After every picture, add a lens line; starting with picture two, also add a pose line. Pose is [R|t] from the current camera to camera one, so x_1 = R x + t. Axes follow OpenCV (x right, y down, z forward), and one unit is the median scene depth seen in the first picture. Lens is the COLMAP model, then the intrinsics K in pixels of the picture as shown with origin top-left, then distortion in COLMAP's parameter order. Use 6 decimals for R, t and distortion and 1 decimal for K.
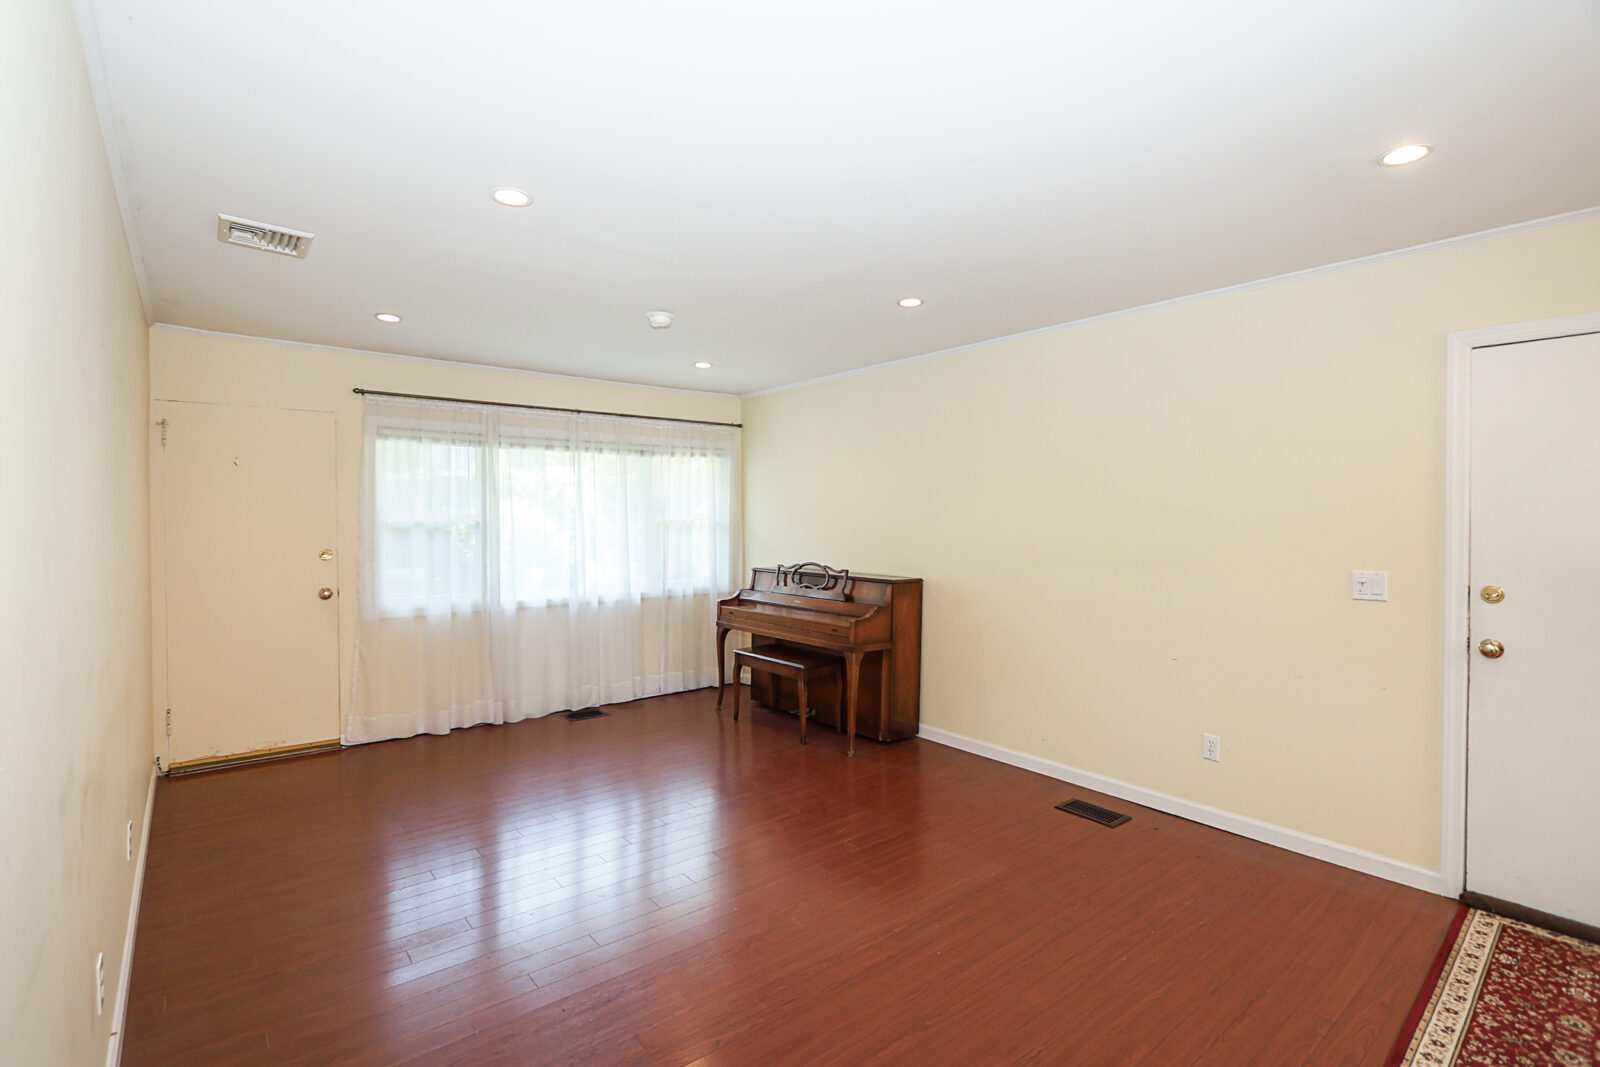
lens RADIAL K [[715.3, 0, 800.0], [0, 715.3, 533.5], [0, 0, 1]] dist [-0.011206, 0.000168]
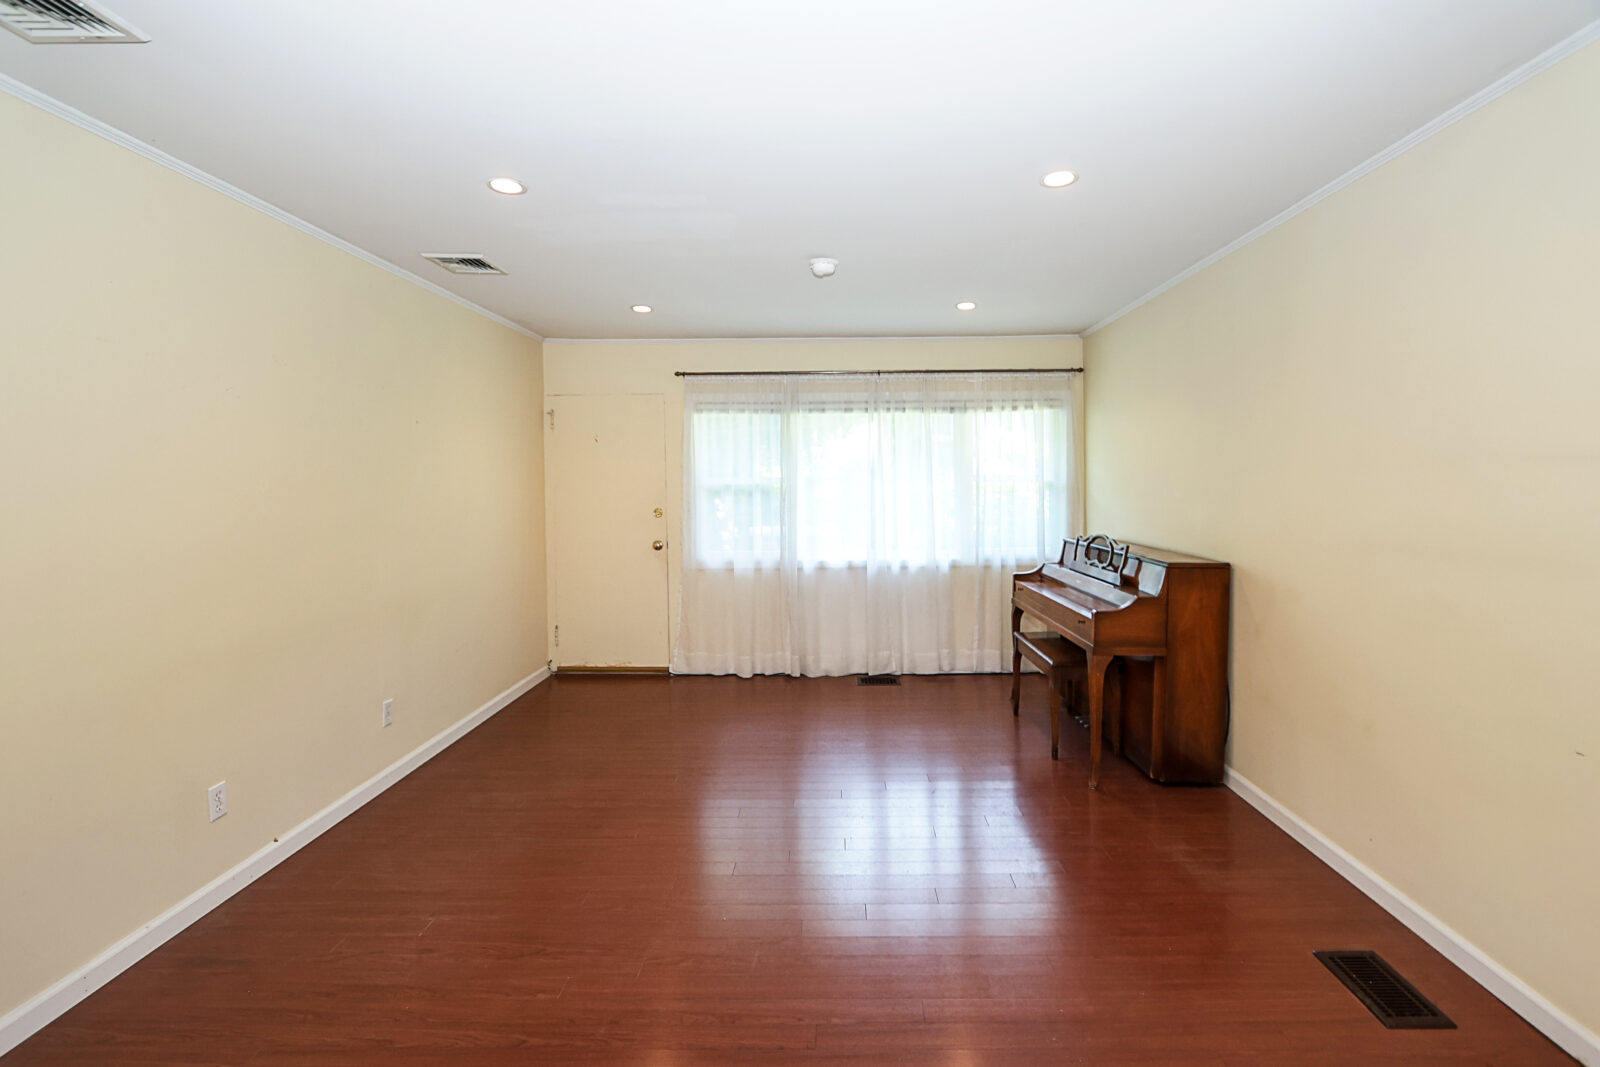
lens RADIAL K [[733.4, 0, 872.3], [0, 733.4, 500.6], [0, 0, 1]] dist [-0.017098, 0.000132]
pose [[0.789084, 0.009299, -0.614215, 0.317286], [-0.005365, 0.999952, 0.008247, -0.002105], [0.614262, -0.003213, 0.789096, 0.206269]]
